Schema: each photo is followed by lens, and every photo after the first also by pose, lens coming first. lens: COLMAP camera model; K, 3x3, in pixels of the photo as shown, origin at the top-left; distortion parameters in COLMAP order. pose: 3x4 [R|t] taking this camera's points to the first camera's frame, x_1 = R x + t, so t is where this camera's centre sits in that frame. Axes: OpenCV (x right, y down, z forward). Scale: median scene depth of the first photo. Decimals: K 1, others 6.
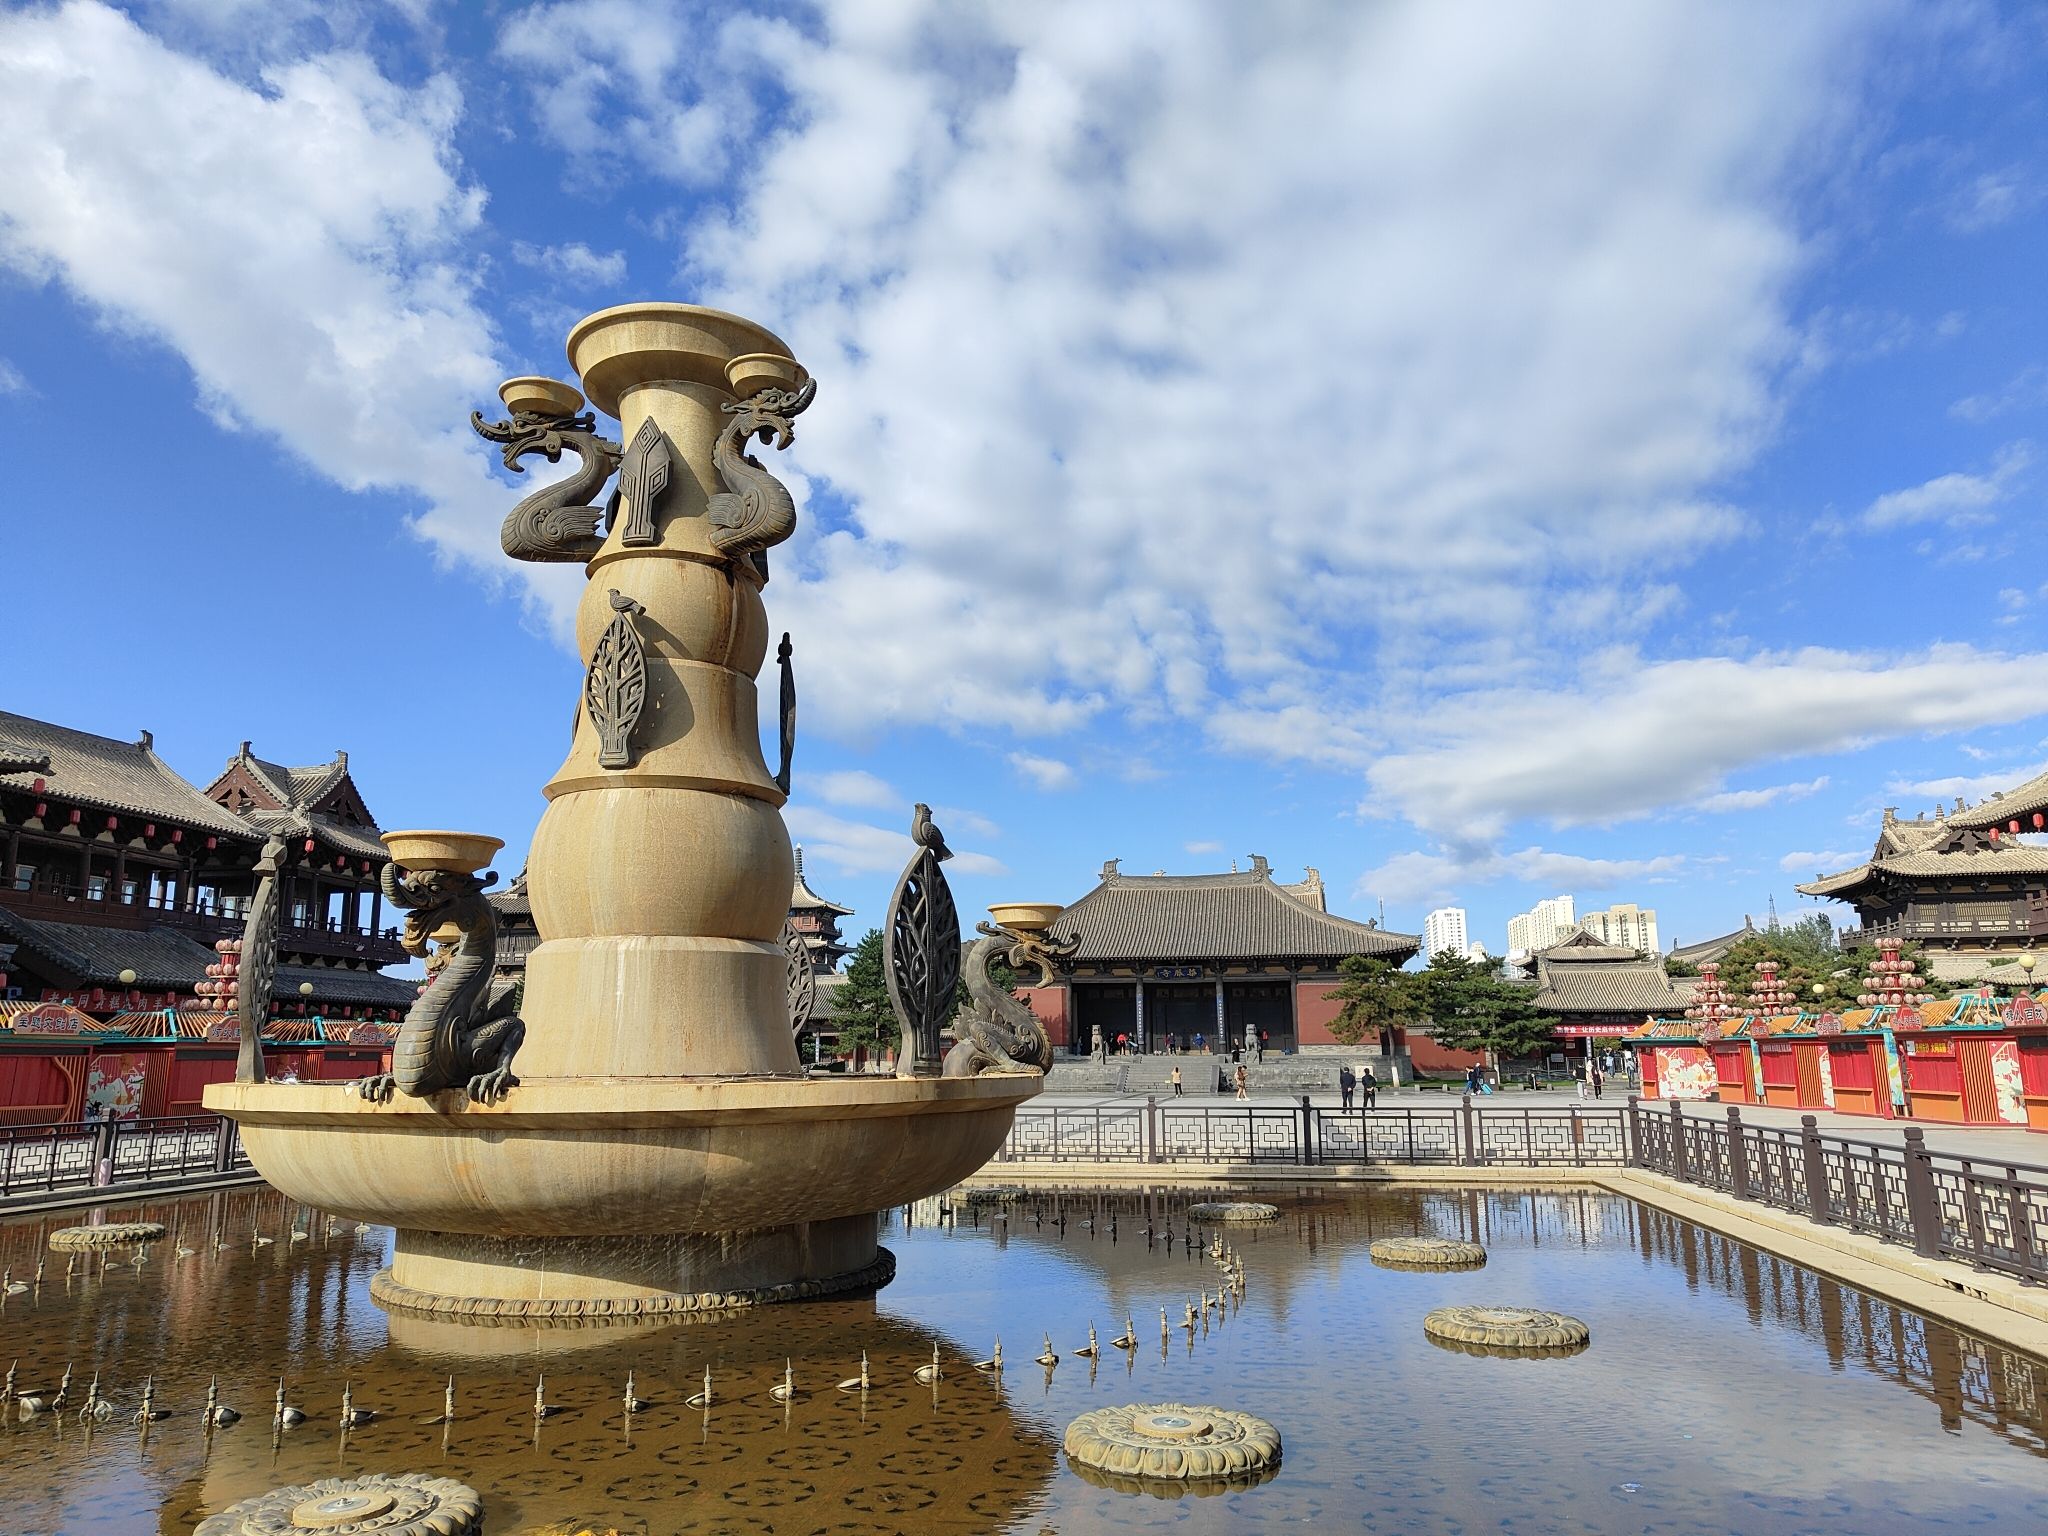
lens RADIAL K [[1365.6, 0, 1024.0], [0, 1365.6, 768.0], [0, 0, 1]] dist [0.035229, -0.001935]
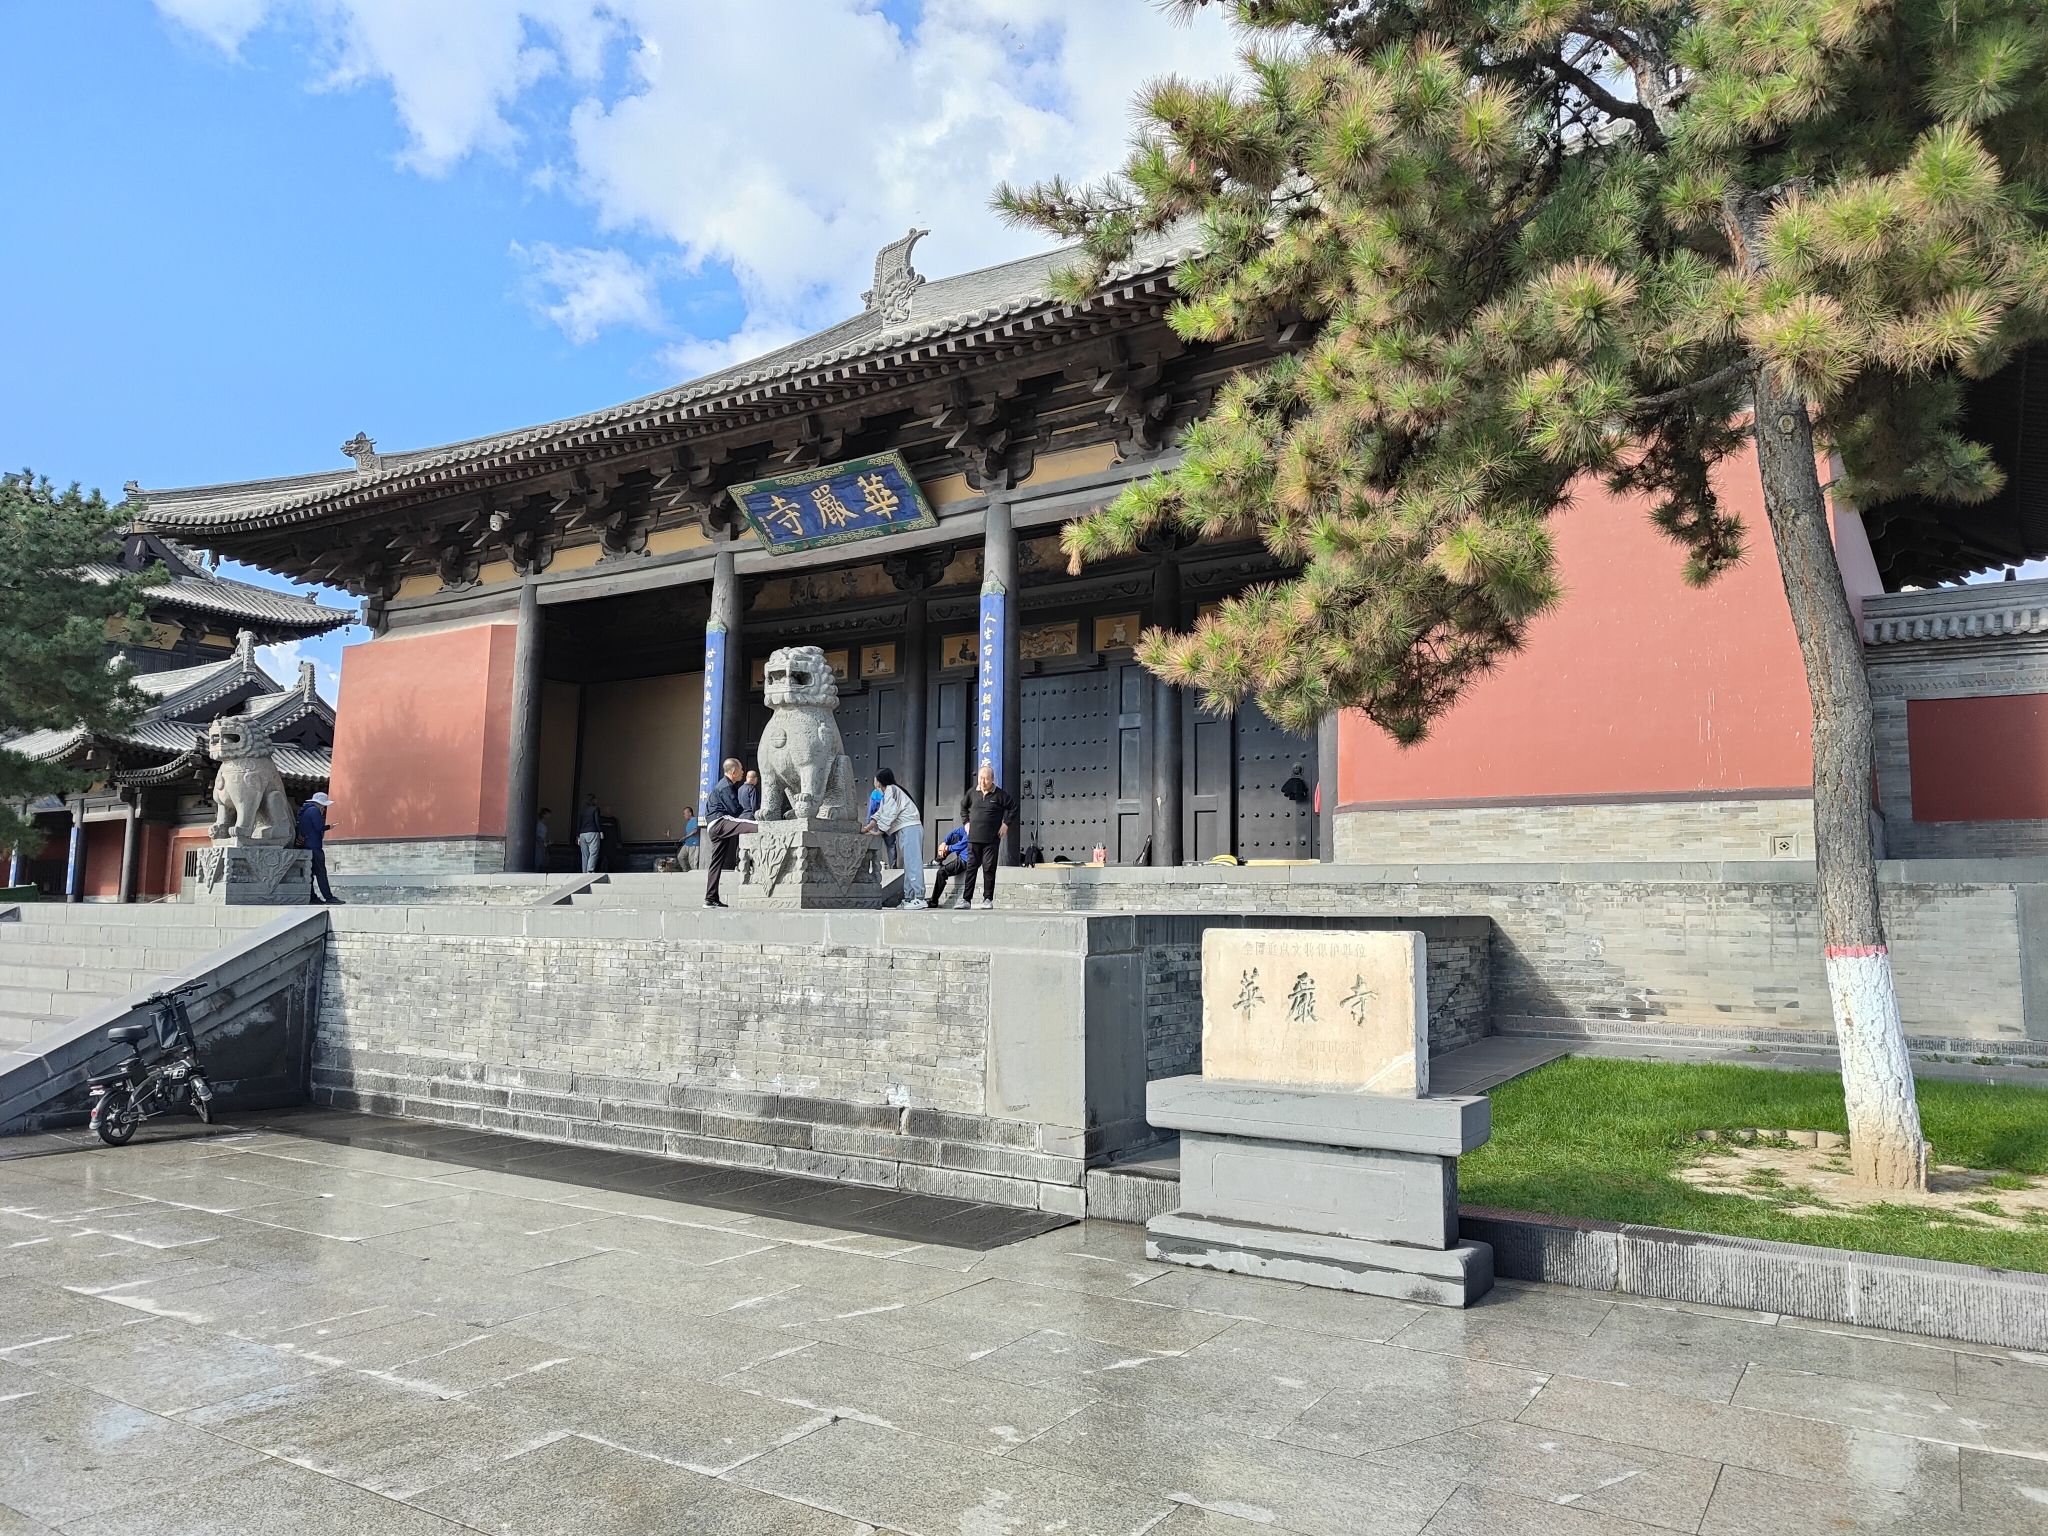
lens RADIAL K [[1365.6, 0, 1024.0], [0, 1365.6, 768.0], [0, 0, 1]] dist [0.035229, -0.001935]
pose [[0.911436, -0.028859, -0.410428, 0.230015], [0.070044, 0.993859, 0.085665, 0.174720], [0.405435, -0.106827, 0.907860, 0.806727]]
